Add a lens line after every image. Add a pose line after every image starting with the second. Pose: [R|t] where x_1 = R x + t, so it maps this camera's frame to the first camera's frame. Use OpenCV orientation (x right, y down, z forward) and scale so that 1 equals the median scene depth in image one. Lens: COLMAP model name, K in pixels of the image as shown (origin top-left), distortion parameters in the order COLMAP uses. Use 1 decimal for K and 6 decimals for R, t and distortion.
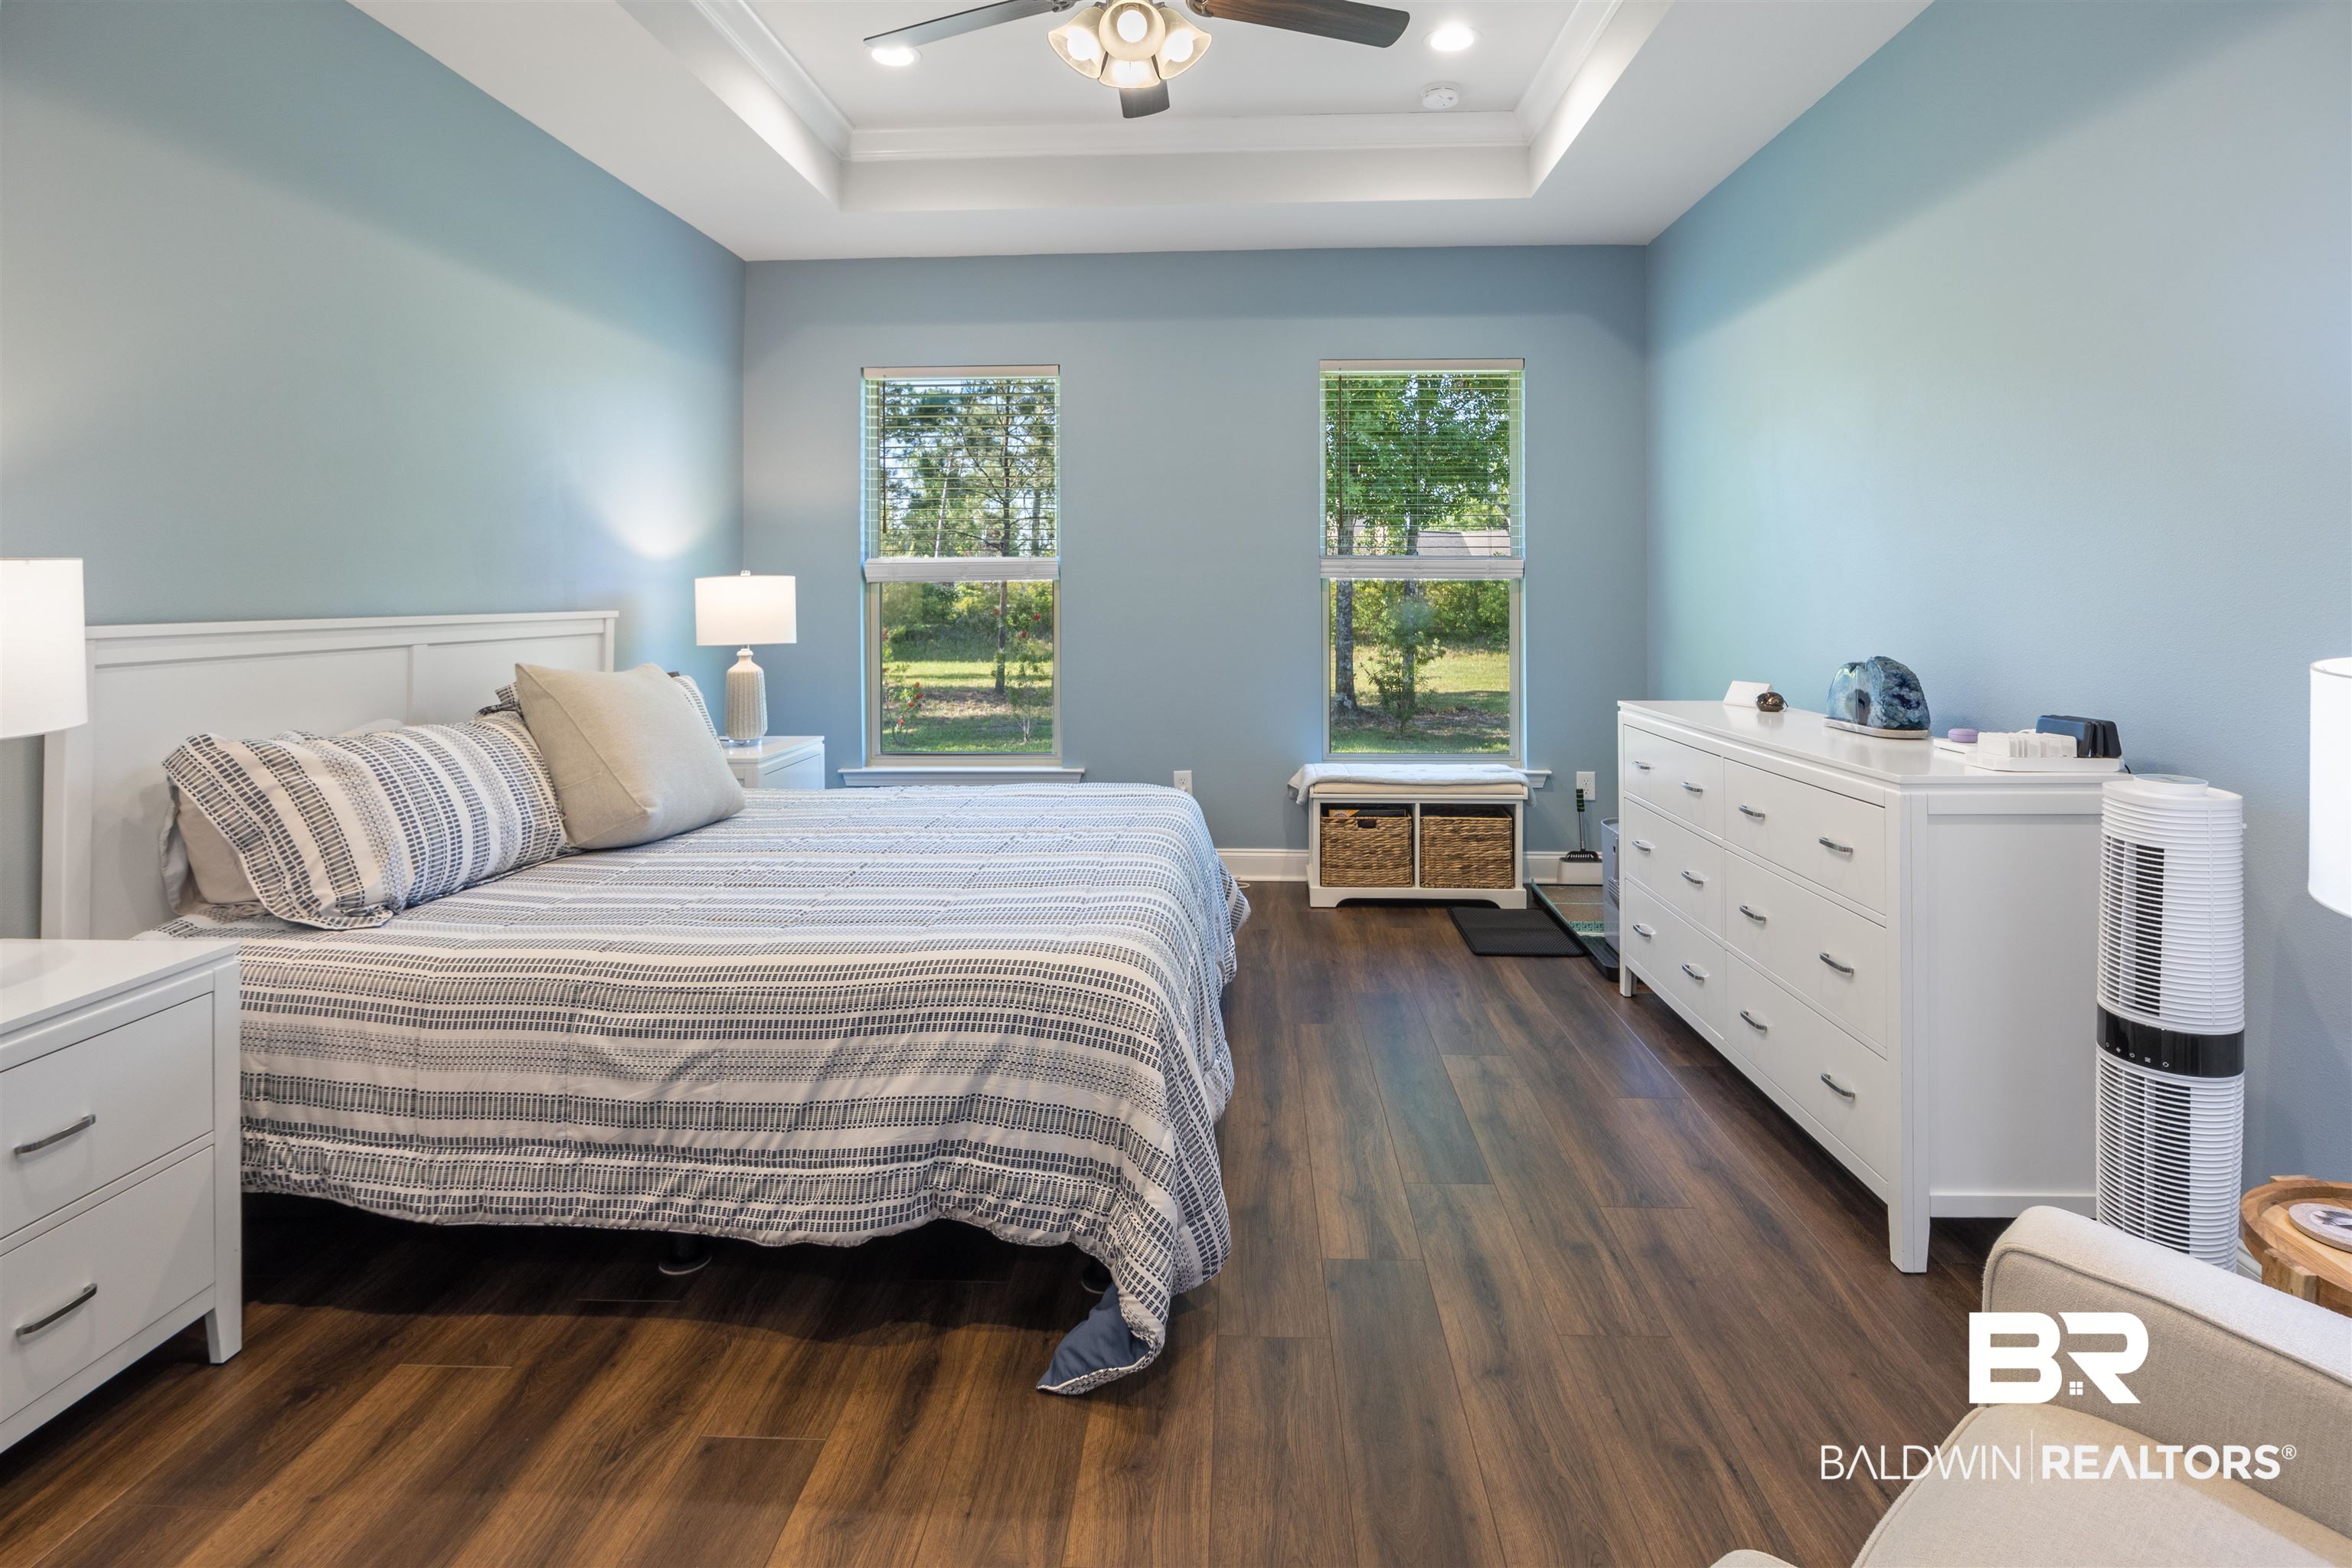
lens RADIAL K [[1216.5, 0, 1173.9], [0, 1216.5, 593.3], [0, 0, 1]] dist [-0.000681, -0.002631]
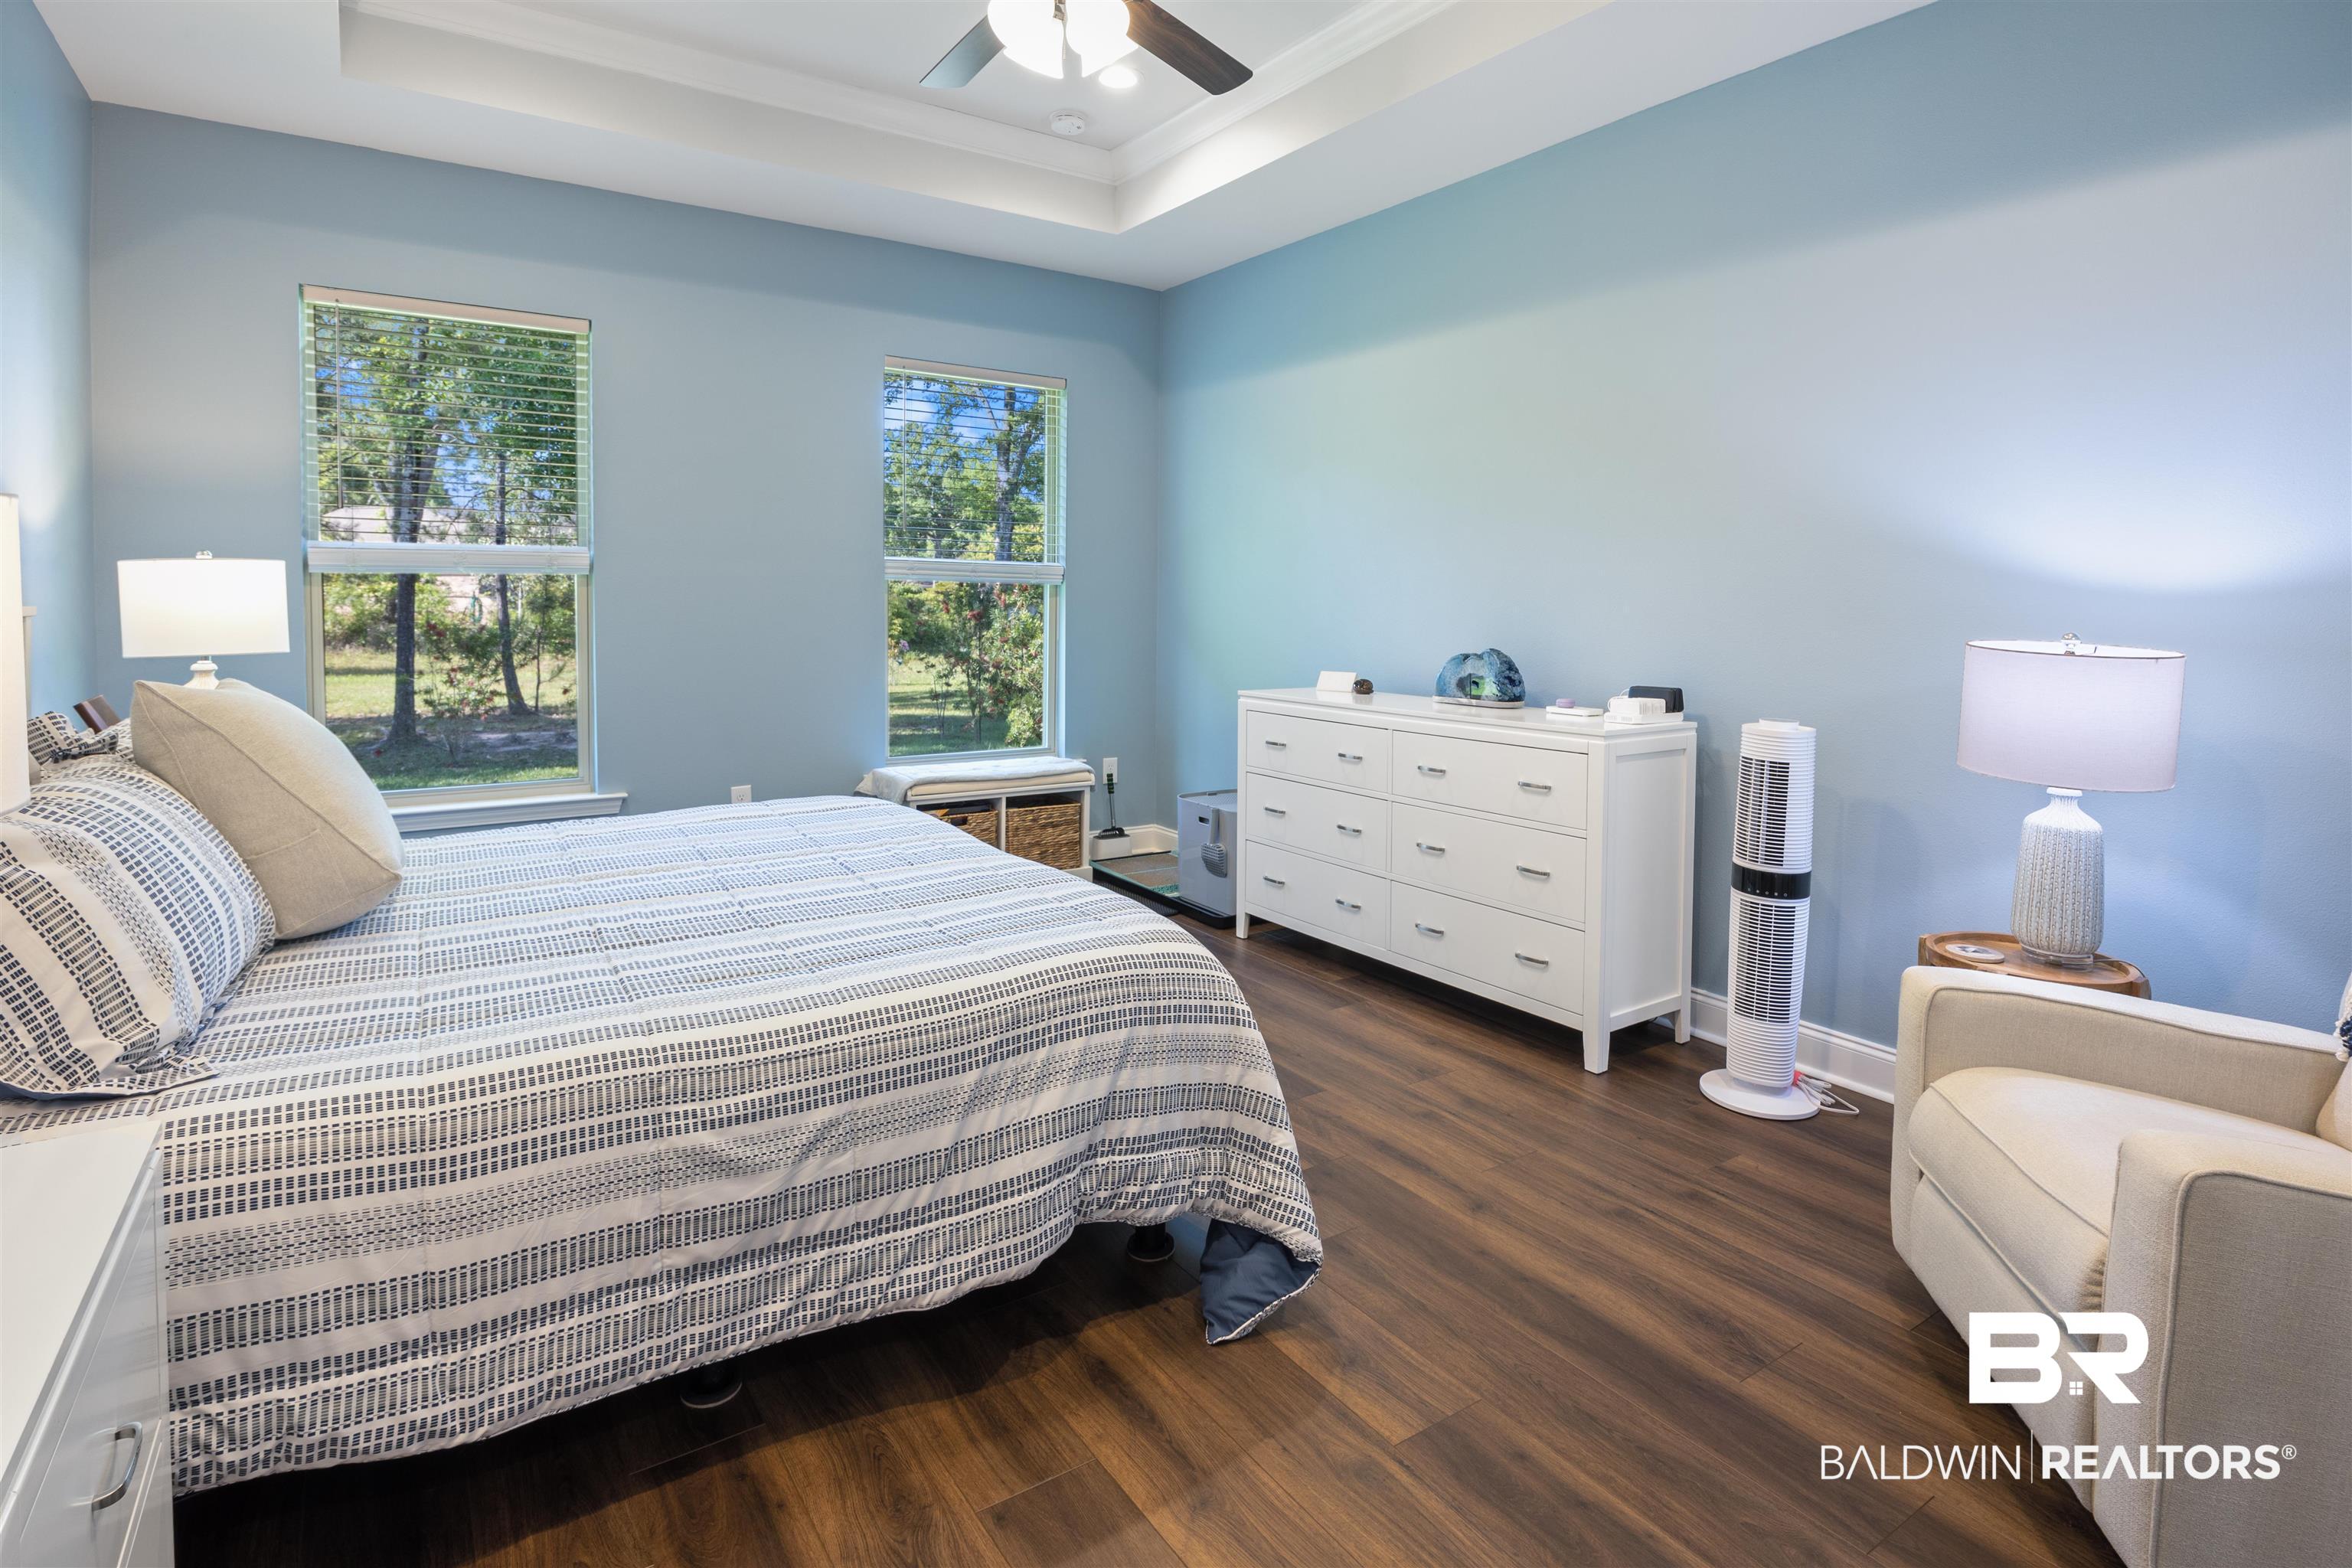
lens RADIAL K [[1211.4, 0, 1184.8], [0, 1211.4, 653.9], [0, 0, 1]] dist [-0.002768, -0.000064]
pose [[0.798076, -0.012896, 0.602419, -0.697361], [-0.014315, 0.999083, 0.040352, 0.011310], [-0.602387, -0.040828, 0.797159, 0.183330]]
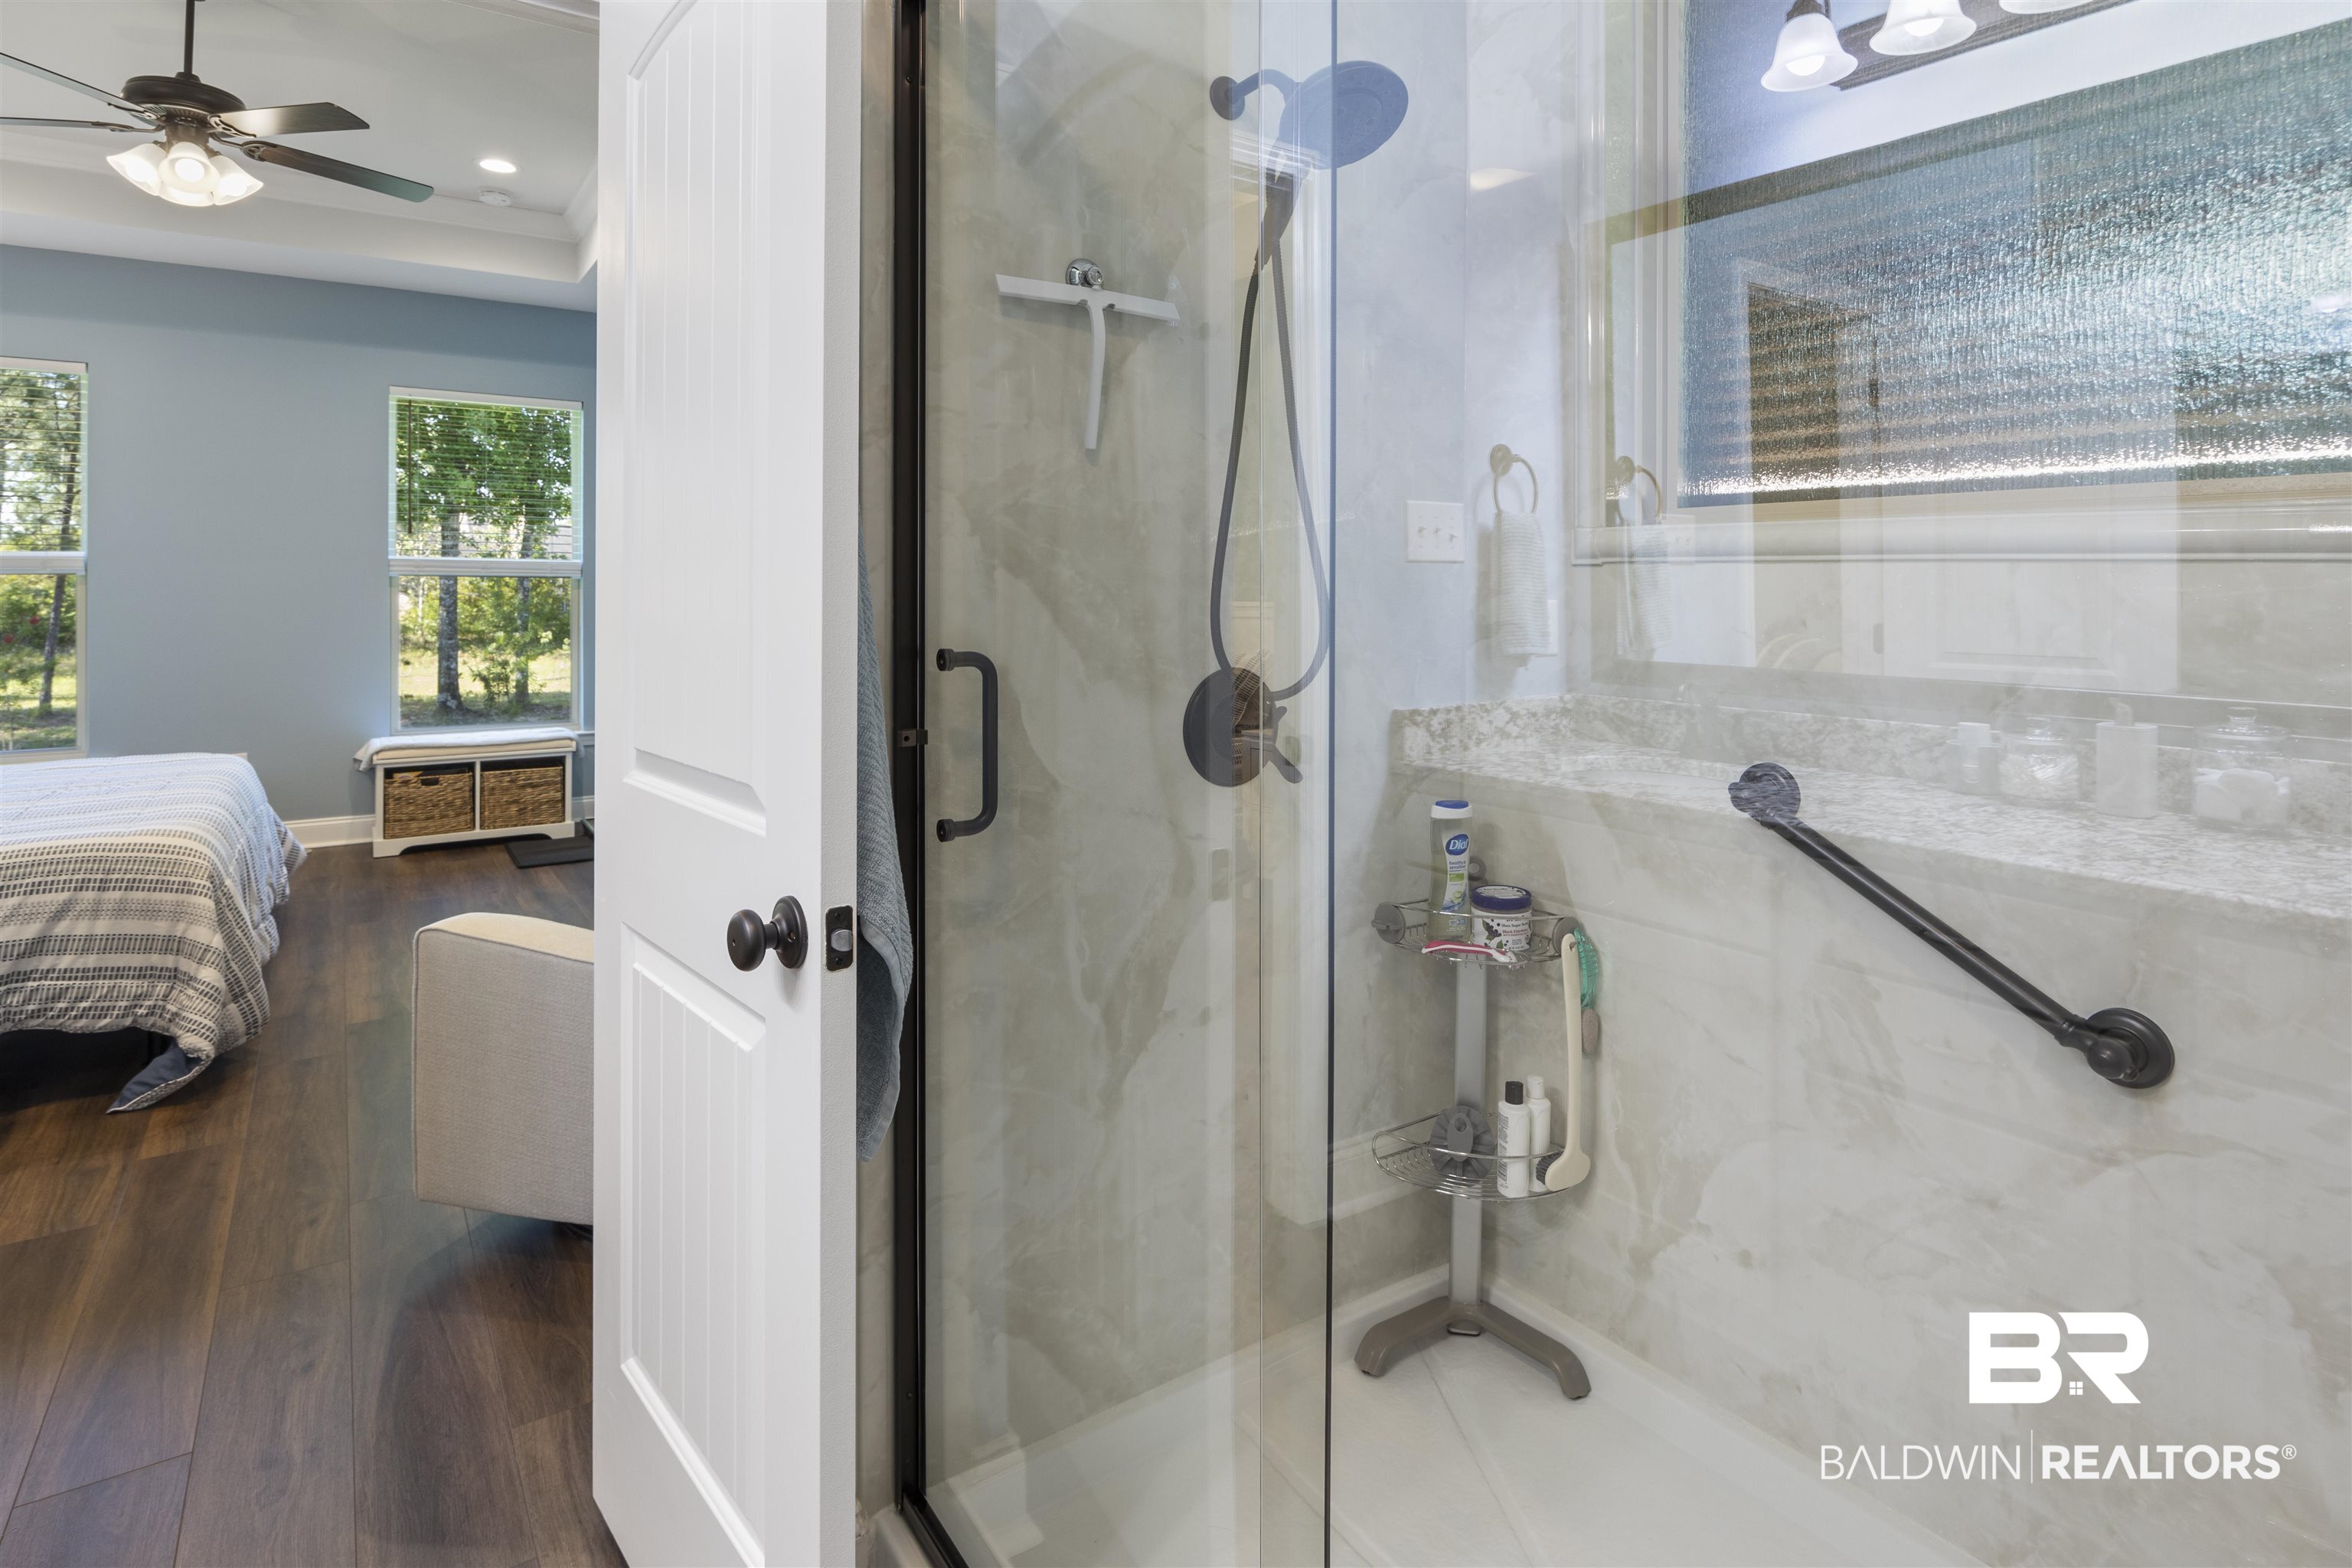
lens RADIAL K [[1216.5, 0, 1173.9], [0, 1216.5, 593.3], [0, 0, 1]] dist [-0.000681, -0.002631]
pose [[0.790748, 0.003056, 0.612134, 0.010248], [-0.002270, 0.999995, -0.002059, 0.009663], [-0.612138, 0.000239, 0.790751, -0.917960]]
